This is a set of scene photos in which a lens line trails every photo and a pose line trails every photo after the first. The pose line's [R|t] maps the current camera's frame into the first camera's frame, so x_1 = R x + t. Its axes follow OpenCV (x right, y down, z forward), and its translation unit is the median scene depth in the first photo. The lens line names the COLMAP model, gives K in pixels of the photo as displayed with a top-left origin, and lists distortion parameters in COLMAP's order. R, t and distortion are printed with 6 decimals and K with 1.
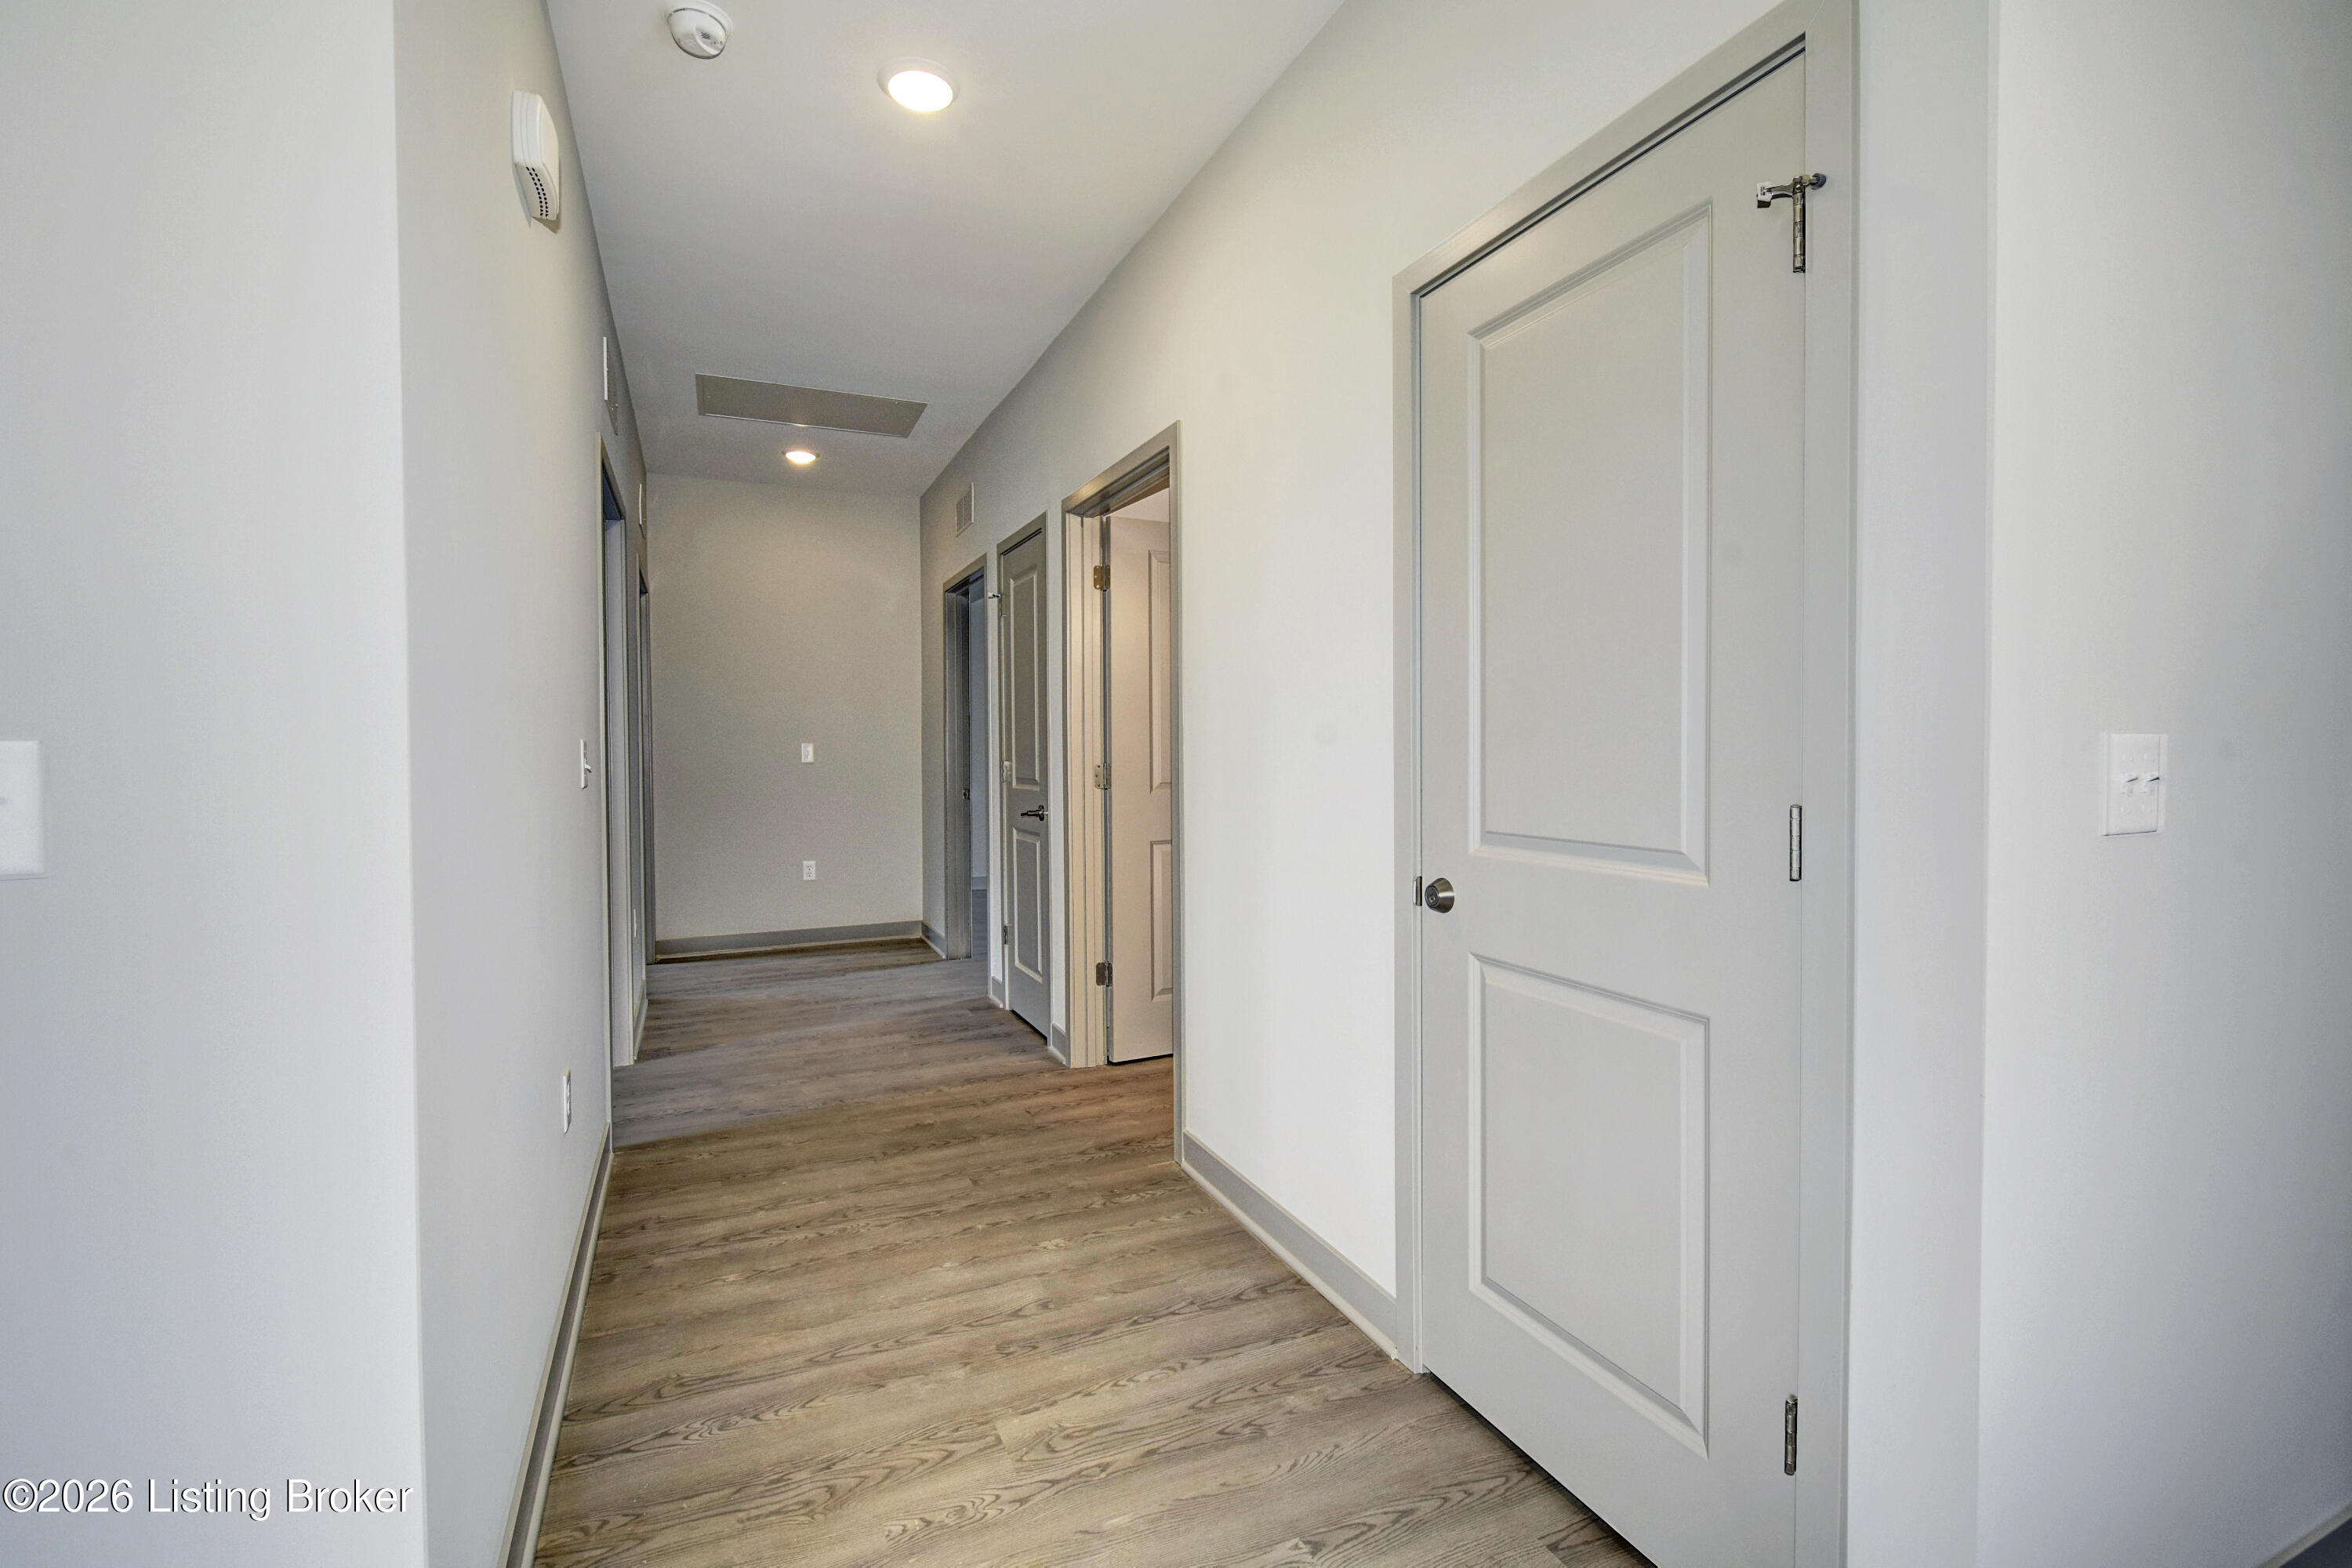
lens RADIAL K [[1041.7, 0, 1167.8], [0, 1041.7, 759.4], [0, 0, 1]] dist [-0.001634, -0.000088]
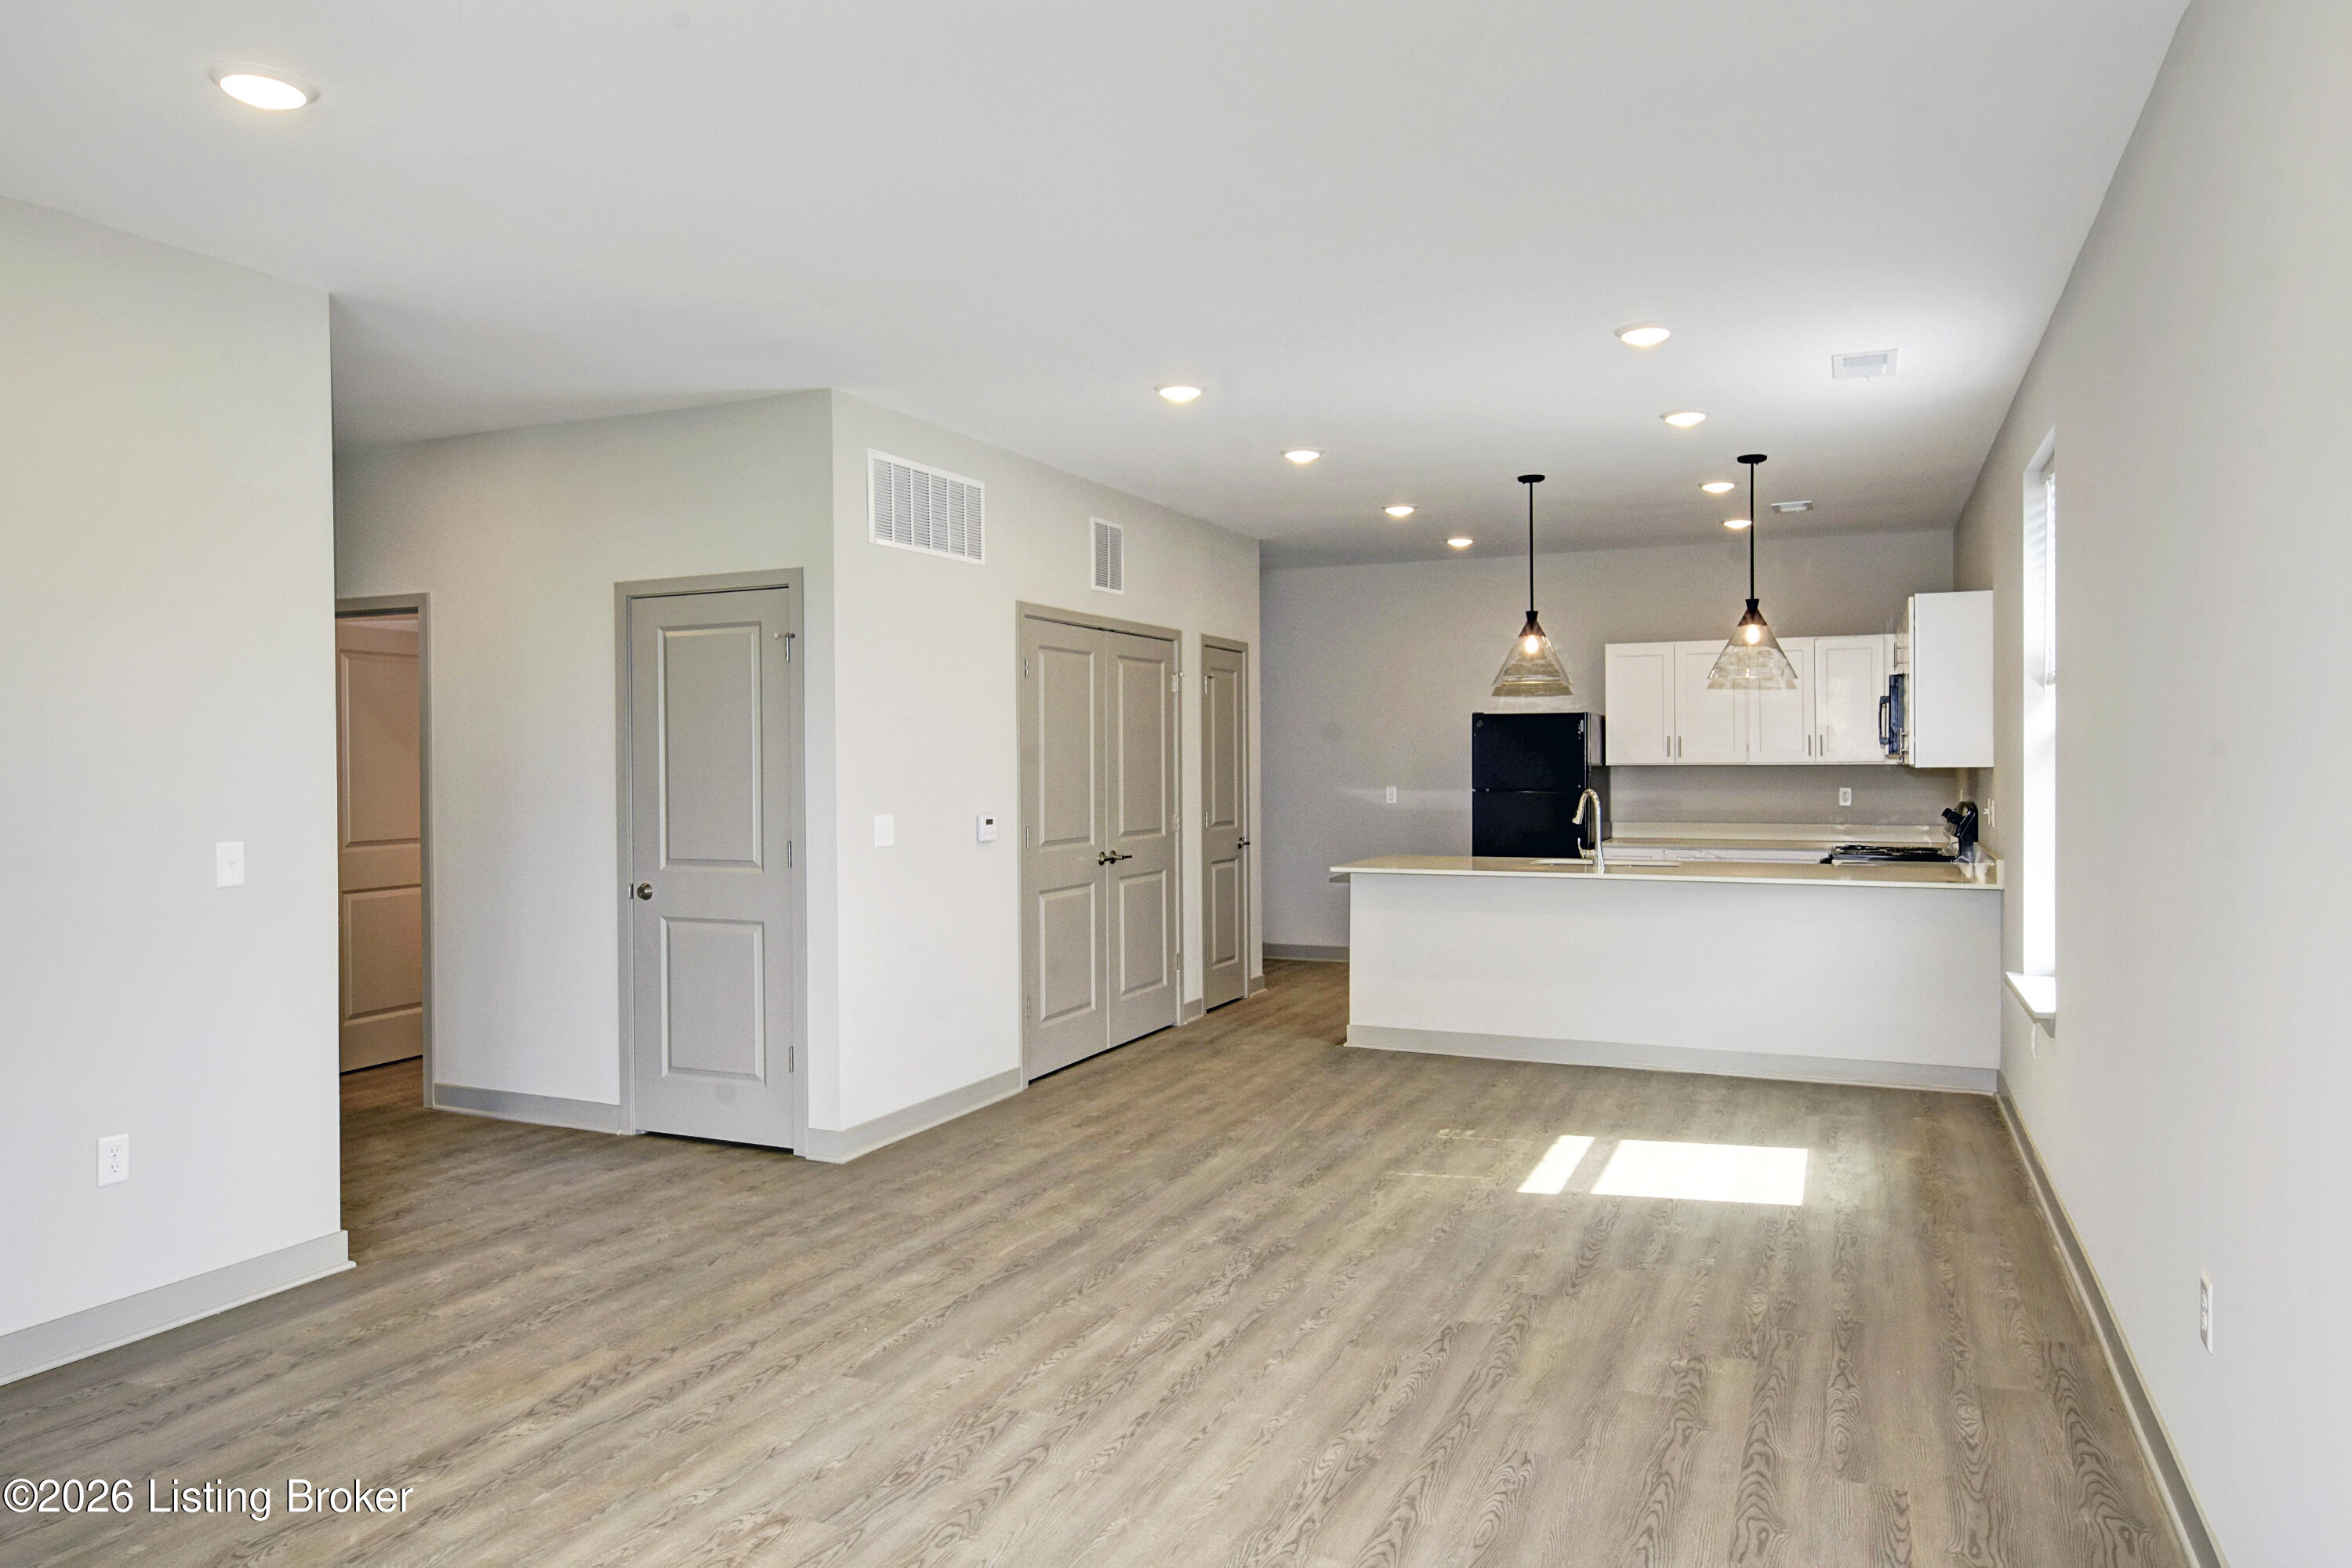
lens RADIAL K [[1523.2, 0, 1176.0], [0, 1523.2, 784.0], [0, 0, 1]] dist [-0.002881, -0.001847]
pose [[0.743789, -0.007260, 0.668375, -1.605592], [0.010350, 0.999946, -0.000657, -0.114693], [-0.668334, 0.007407, 0.743824, -3.224174]]
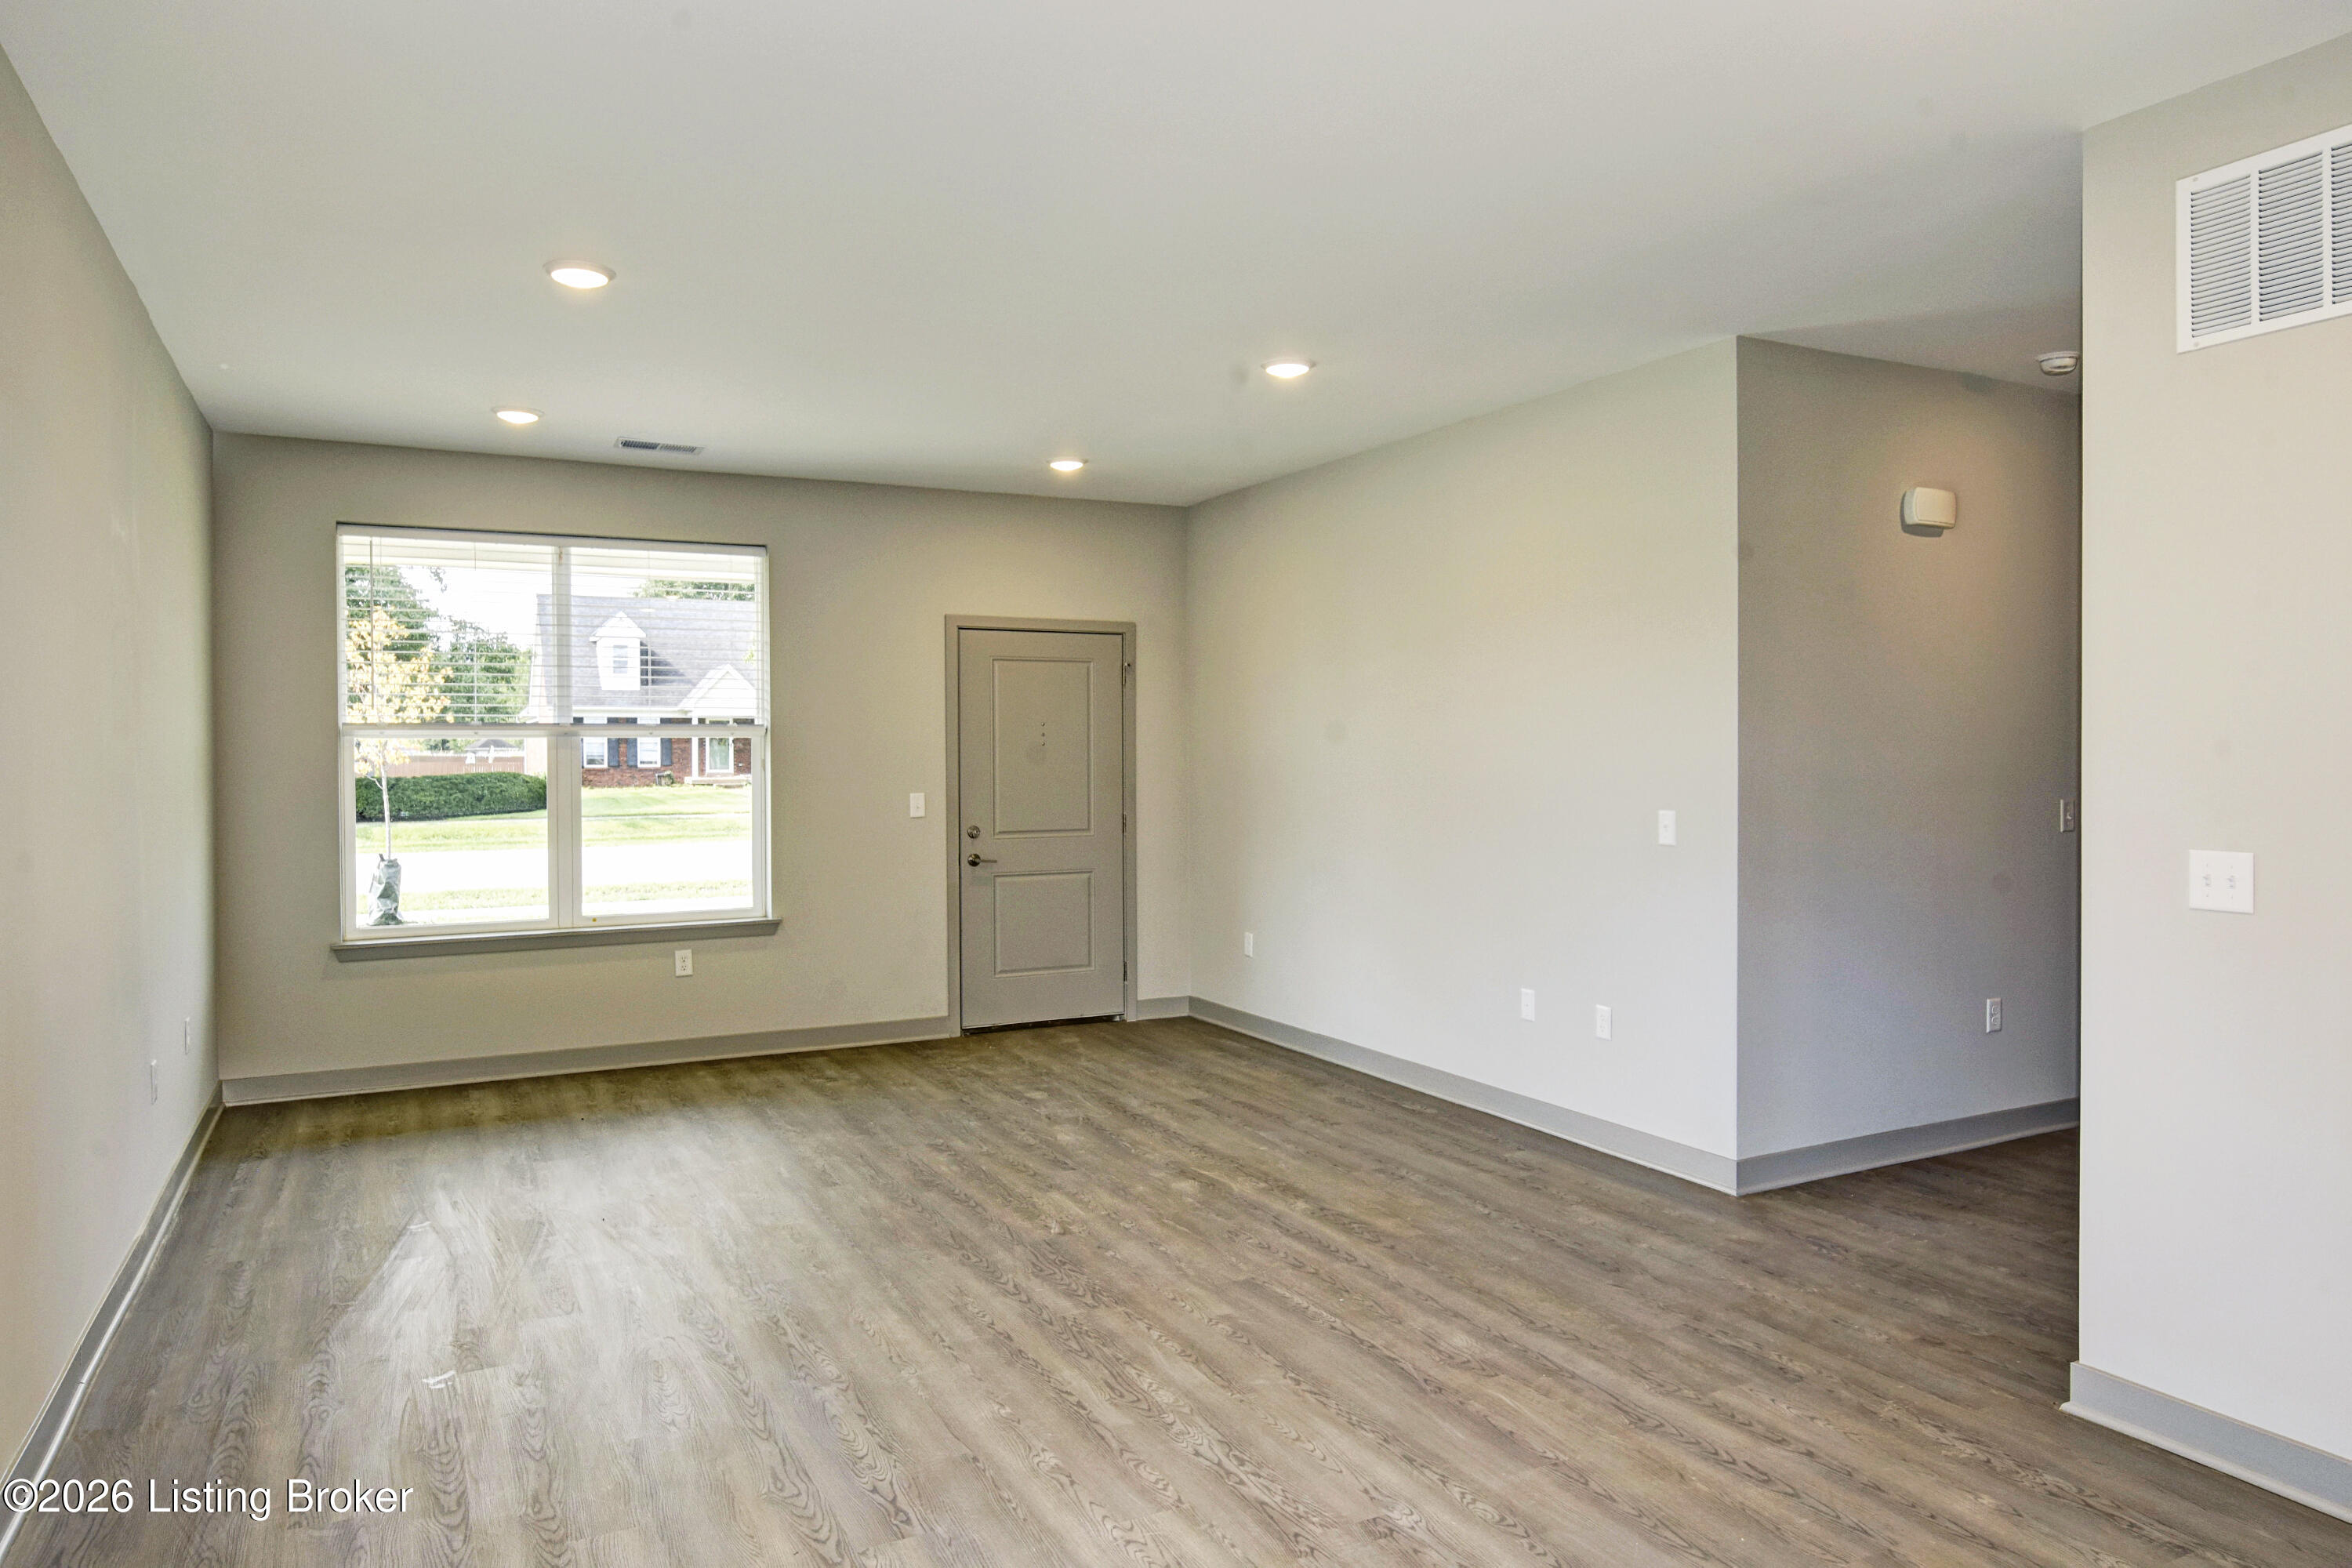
lens RADIAL K [[1523.2, 0, 1176.0], [0, 1523.2, 784.0], [0, 0, 1]] dist [-0.002881, -0.001847]
pose [[0.052801, 0.029404, -0.998172, 3.435785], [-0.012465, 0.999508, 0.028784, -0.189495], [0.998527, 0.010922, 0.053142, -0.876234]]
